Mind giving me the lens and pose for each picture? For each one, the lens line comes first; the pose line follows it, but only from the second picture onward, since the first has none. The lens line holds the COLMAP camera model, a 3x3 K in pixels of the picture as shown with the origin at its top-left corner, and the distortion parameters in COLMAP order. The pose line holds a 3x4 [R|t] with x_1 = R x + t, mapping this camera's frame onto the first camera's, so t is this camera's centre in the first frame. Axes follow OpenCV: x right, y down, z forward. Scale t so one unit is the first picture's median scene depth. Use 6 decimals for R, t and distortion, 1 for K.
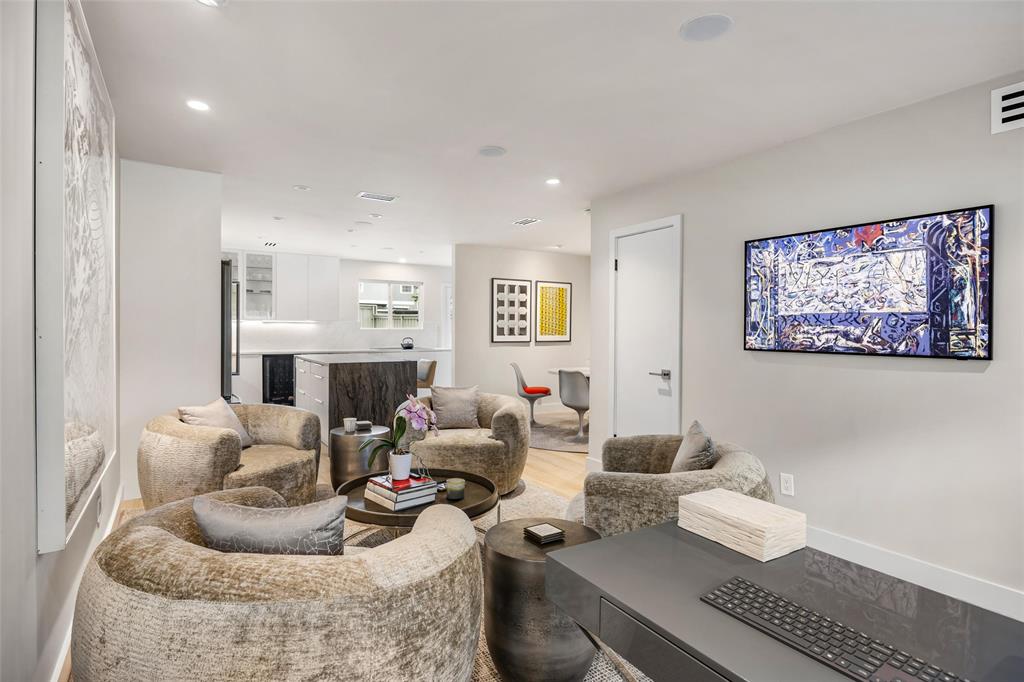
lens RADIAL K [[516.0, 0, 505.3], [0, 516.0, 334.4], [0, 0, 1]] dist [-0.013527, -0.000136]
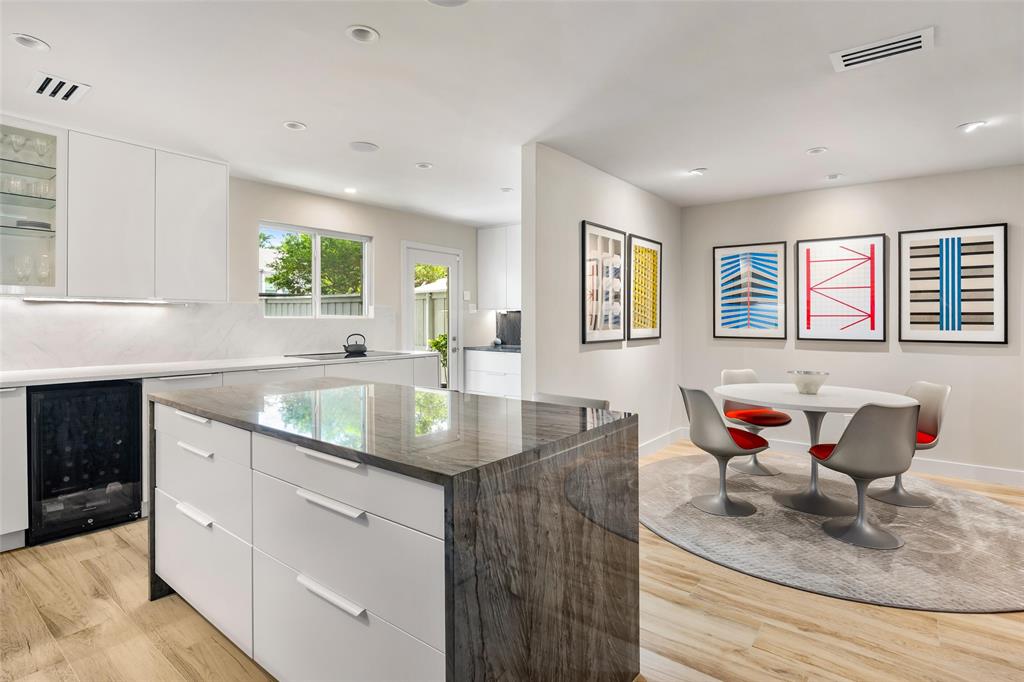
lens RADIAL K [[504.0, 0, 519.2], [0, 504.0, 317.6], [0, 0, 1]] dist [-0.012335, 0.000044]
pose [[0.936581, -0.002686, 0.350441, -0.610536], [0.007275, 0.999904, -0.011779, -0.012094], [-0.350376, 0.013581, 0.936511, 1.241225]]
